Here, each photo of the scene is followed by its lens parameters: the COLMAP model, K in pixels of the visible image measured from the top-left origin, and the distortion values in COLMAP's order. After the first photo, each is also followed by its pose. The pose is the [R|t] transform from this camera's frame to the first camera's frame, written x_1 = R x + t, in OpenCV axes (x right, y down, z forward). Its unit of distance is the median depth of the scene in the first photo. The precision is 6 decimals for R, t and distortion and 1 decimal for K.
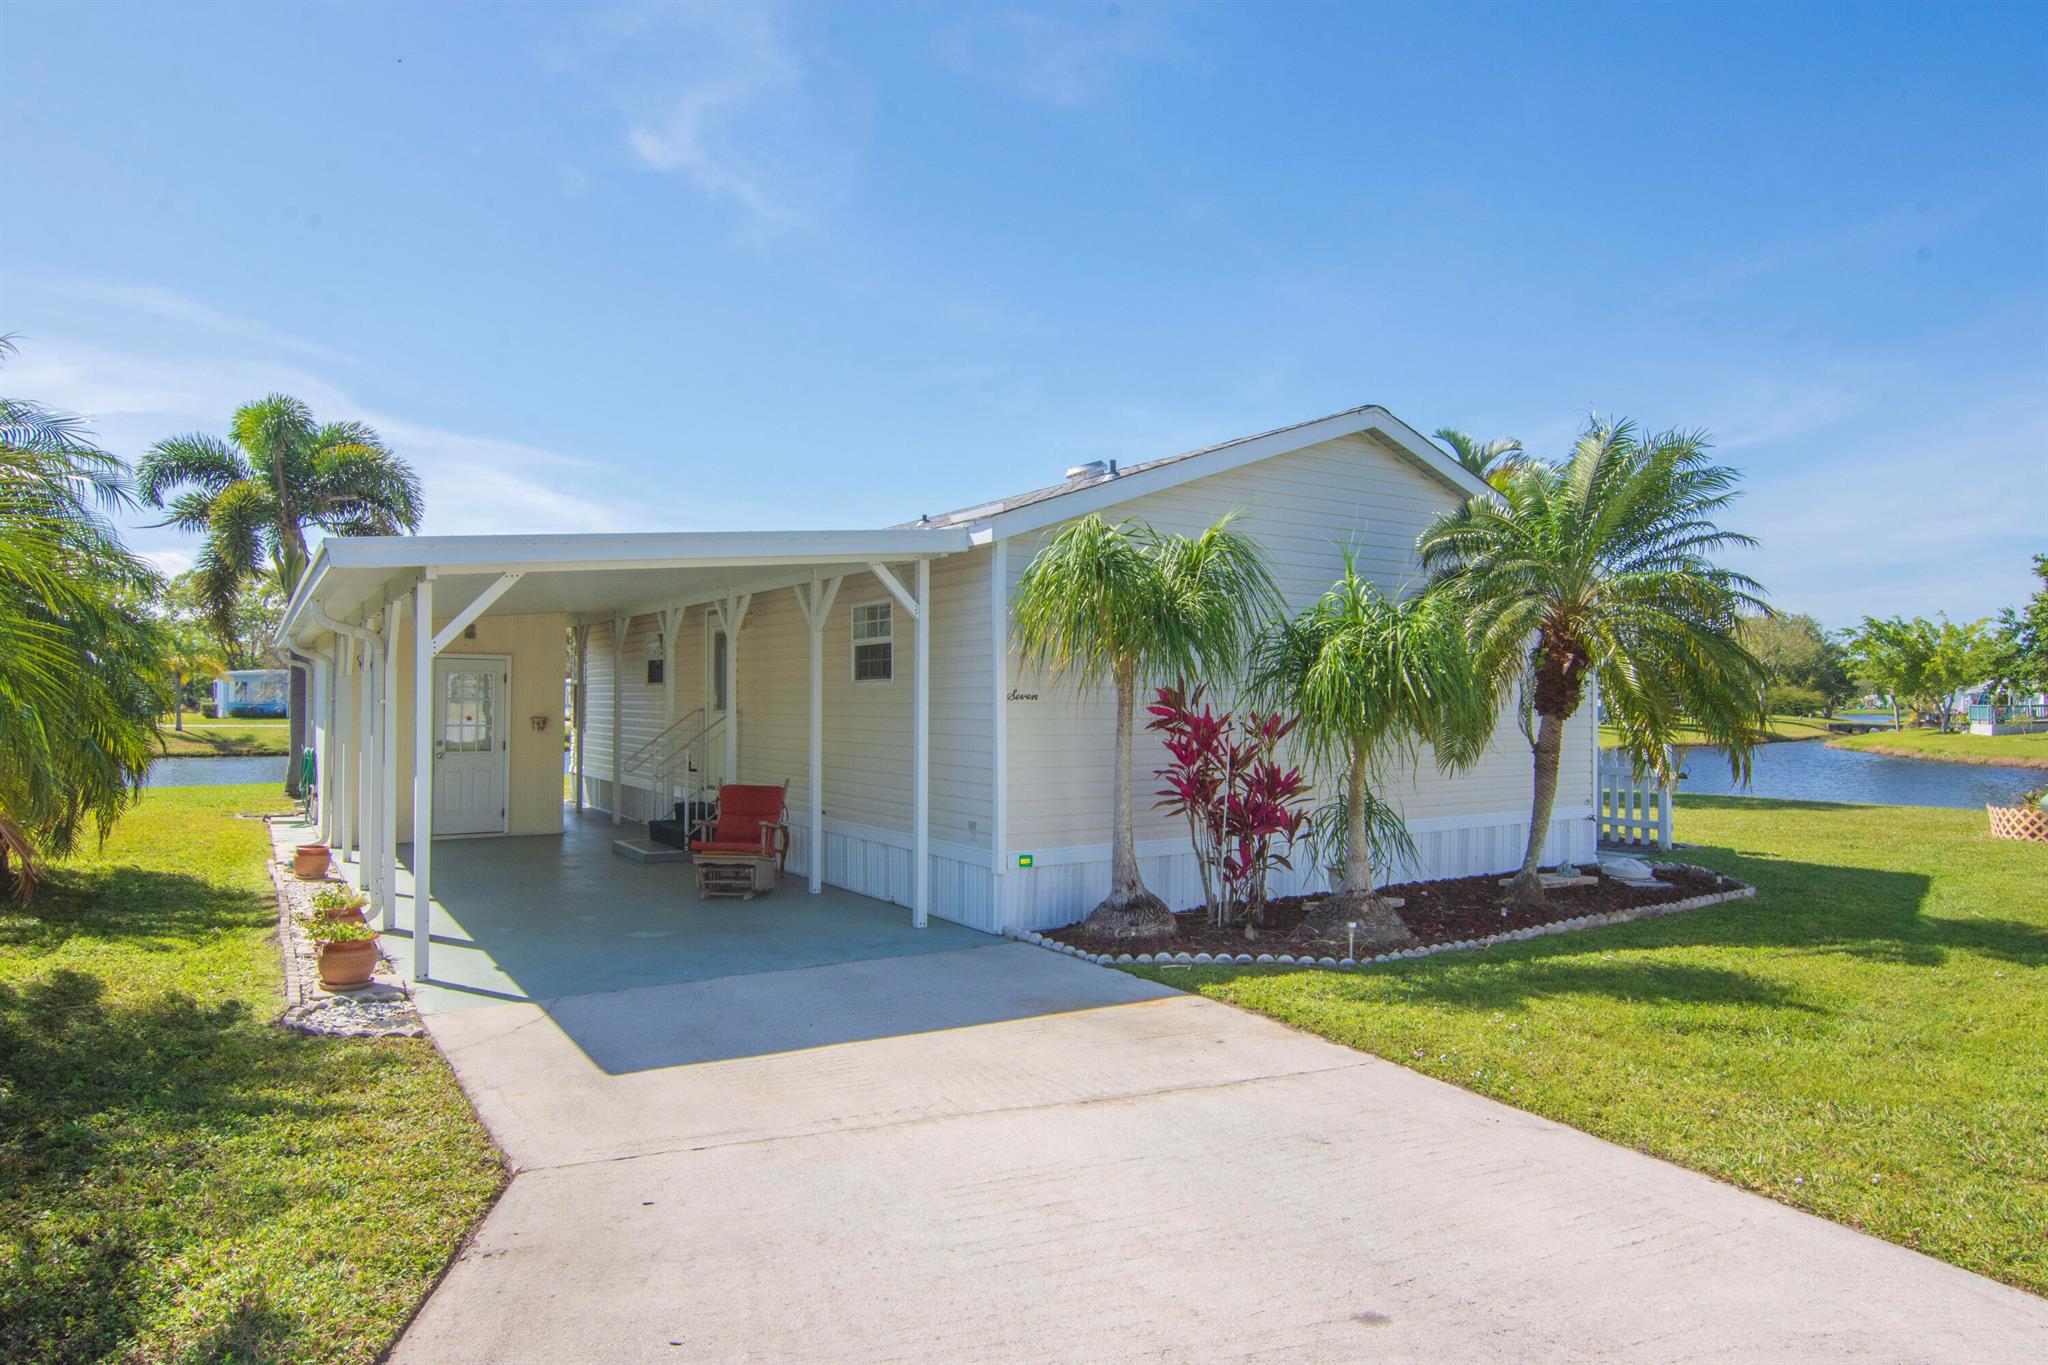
lens RADIAL K [[1197.1, 0, 1022.7], [0, 1197.1, 648.3], [0, 0, 1]] dist [-0.013306, -0.002617]
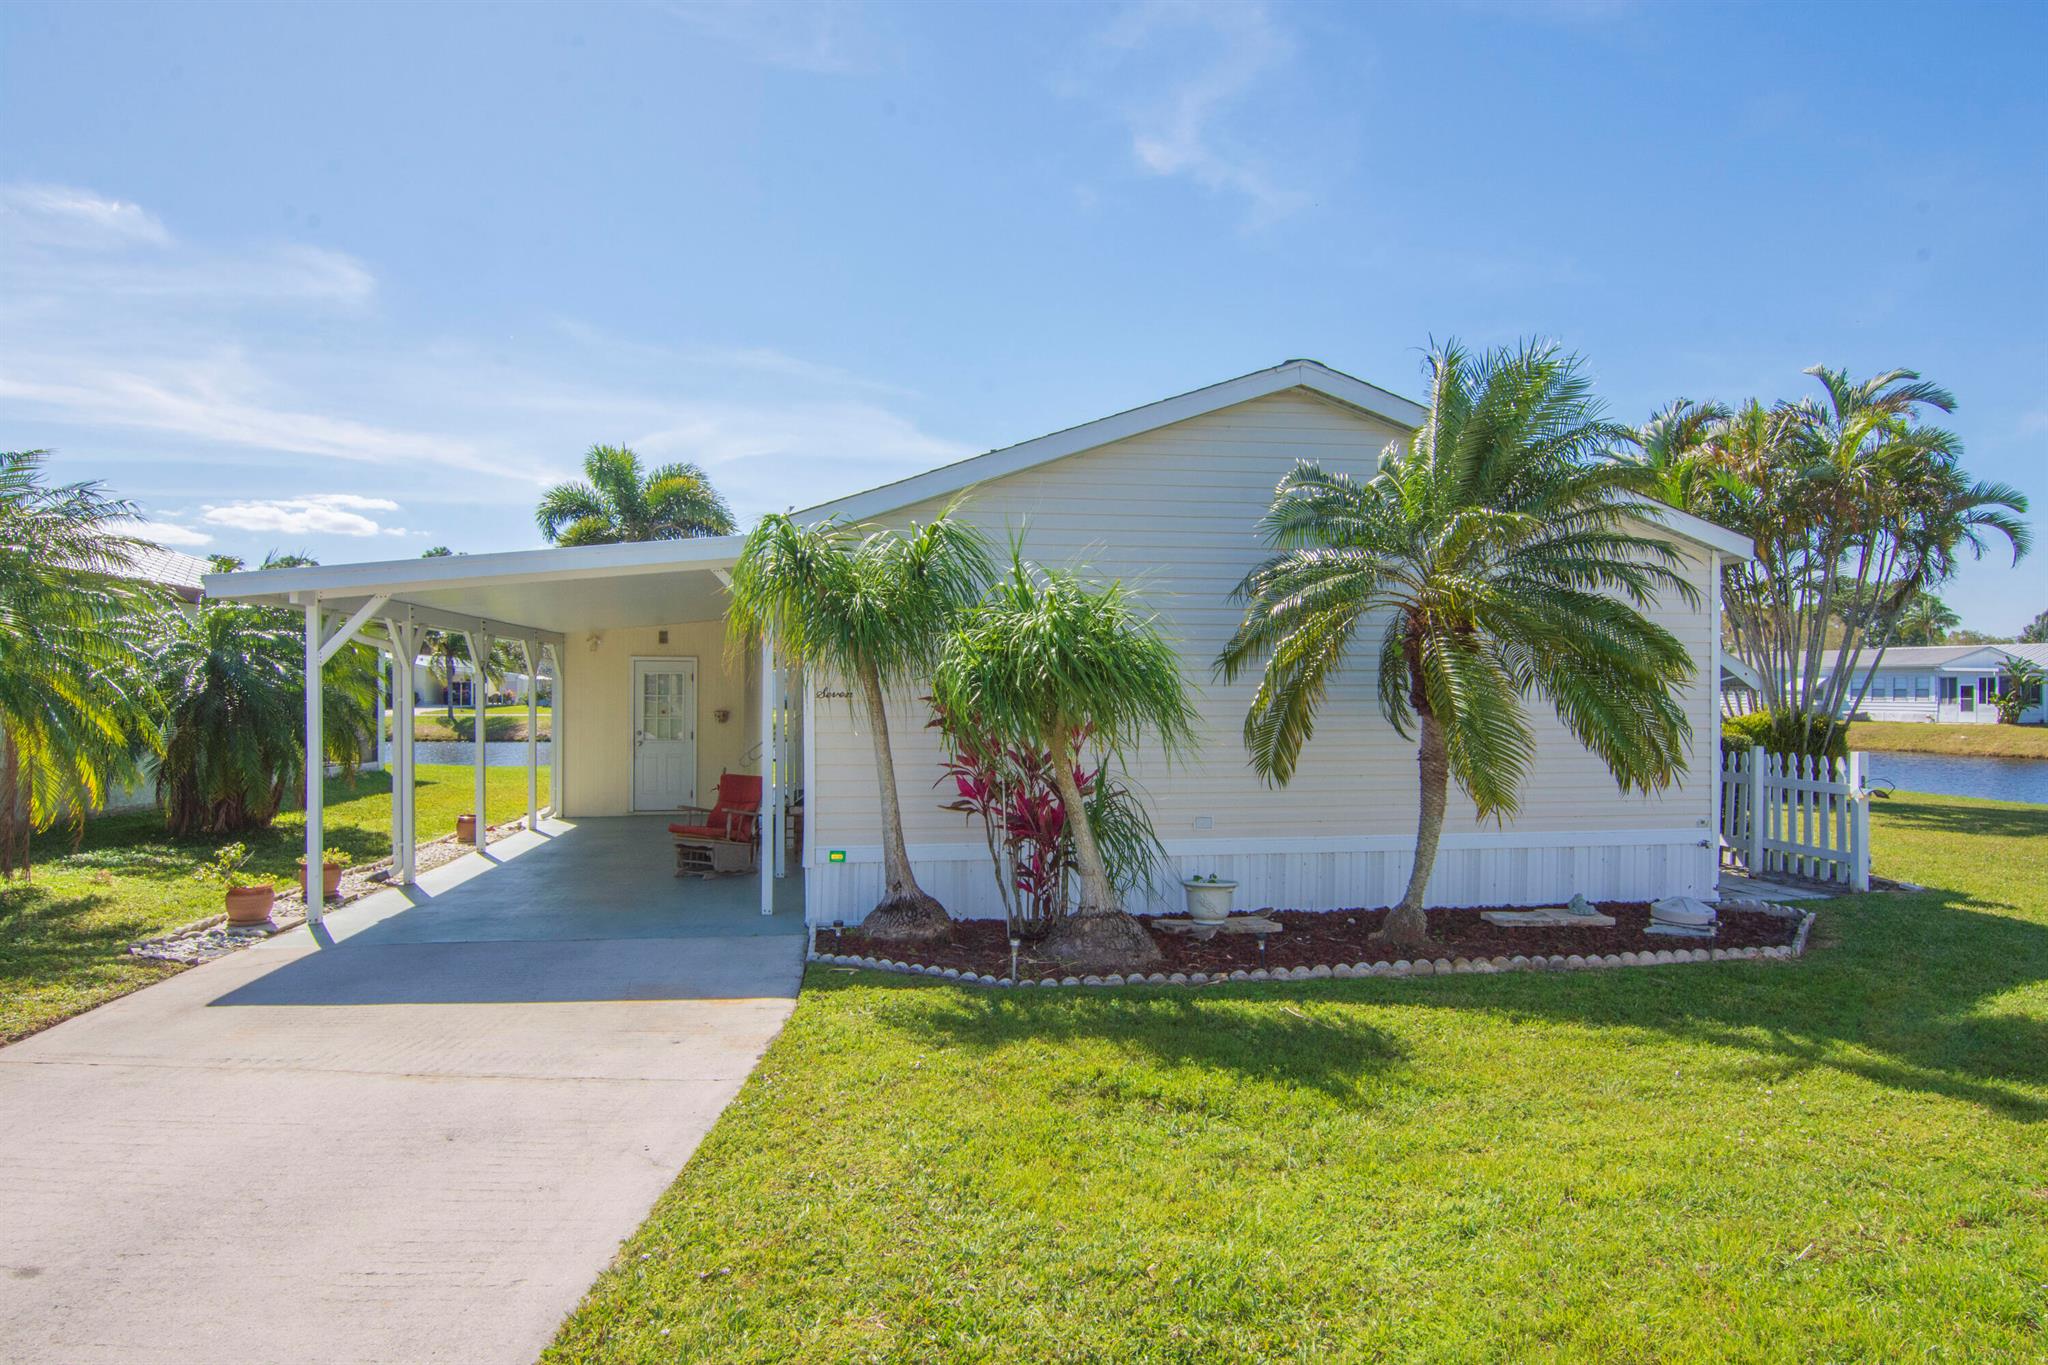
lens RADIAL K [[1197.1, 0, 1028.7], [0, 1197.1, 677.2], [0, 0, 1]] dist [-0.013306, -0.002617]
pose [[0.911759, -0.007048, -0.410666, 0.527313], [0.020455, 0.999391, 0.028263, 0.000248], [0.410216, -0.034169, 0.911348, 0.134654]]
